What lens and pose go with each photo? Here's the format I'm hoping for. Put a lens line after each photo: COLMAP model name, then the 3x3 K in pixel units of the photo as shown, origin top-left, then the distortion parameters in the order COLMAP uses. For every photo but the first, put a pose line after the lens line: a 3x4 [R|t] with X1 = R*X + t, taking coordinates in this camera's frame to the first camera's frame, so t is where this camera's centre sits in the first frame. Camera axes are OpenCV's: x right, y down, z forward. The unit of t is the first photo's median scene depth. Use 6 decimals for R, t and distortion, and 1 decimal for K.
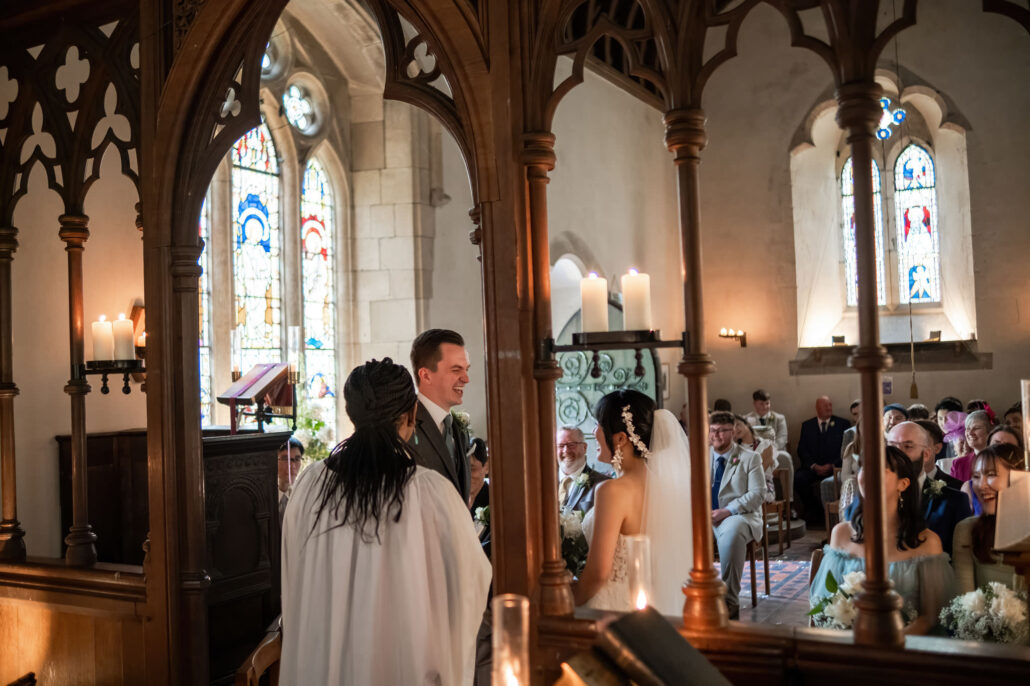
lens RADIAL K [[1041.3, 0, 520.1], [0, 1041.3, 337.7], [0, 0, 1]] dist [-0.152923, 0.269789]
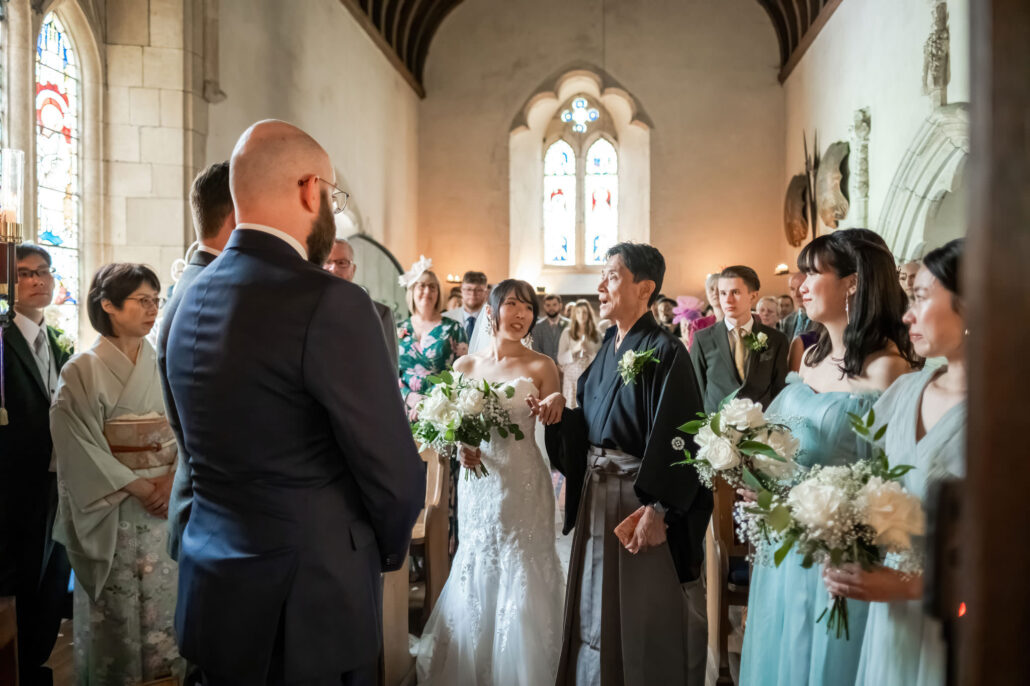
lens RADIAL K [[735.3, 0, 519.4], [0, 735.3, 340.0], [0, 0, 1]] dist [-0.010795, 0.001310]
pose [[0.931093, 0.026850, 0.363792, -0.042990], [-0.044895, 0.998140, 0.041235, 0.033150], [-0.362008, -0.054726, 0.930567, 0.223077]]
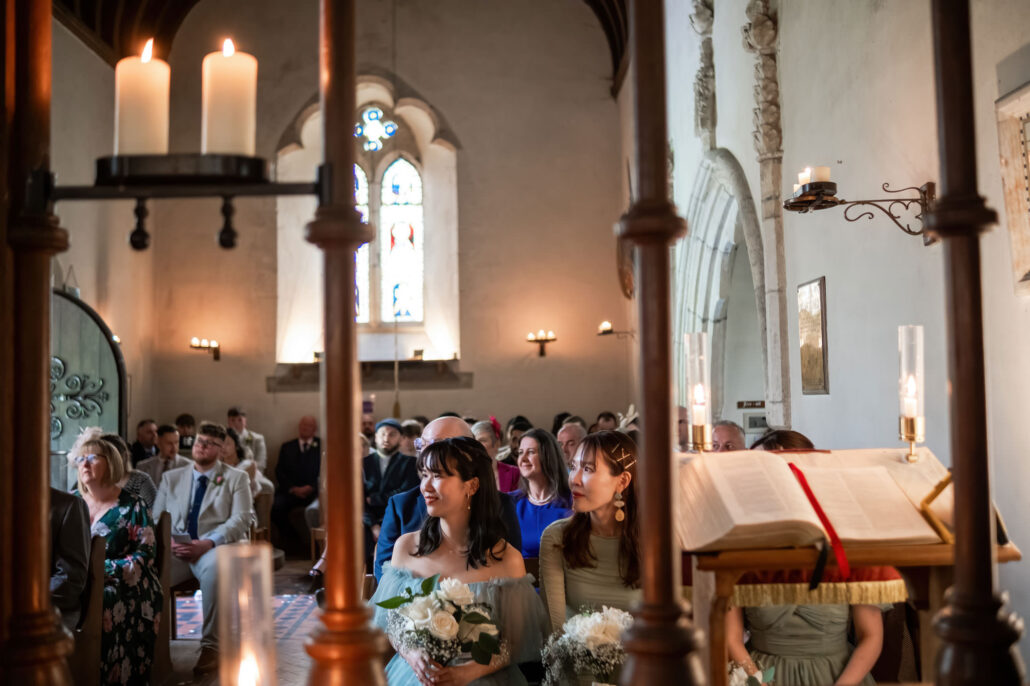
lens RADIAL K [[1041.3, 0, 520.1], [0, 1041.3, 337.7], [0, 0, 1]] dist [-0.152923, 0.269789]
pose [[0.866059, 0.044309, 0.497975, -0.003707], [-0.027410, 0.998775, -0.041200, 0.023877], [-0.499190, 0.022032, 0.866212, 0.111558]]
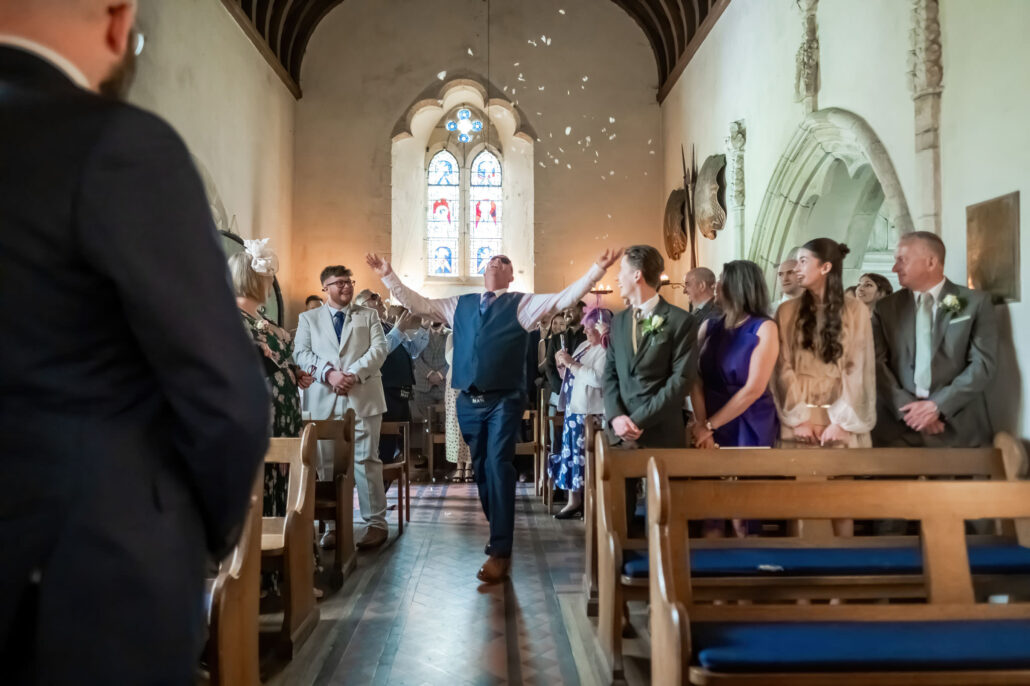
lens RADIAL K [[734.4, 0, 529.9], [0, 734.4, 339.4], [0, 0, 1]] dist [-0.004337, -0.002813]
pose [[0.855552, 0.044594, 0.515792, -0.028821], [-0.049525, 0.998764, -0.004203, 0.053877], [-0.515342, -0.021949, 0.856703, 0.247832]]
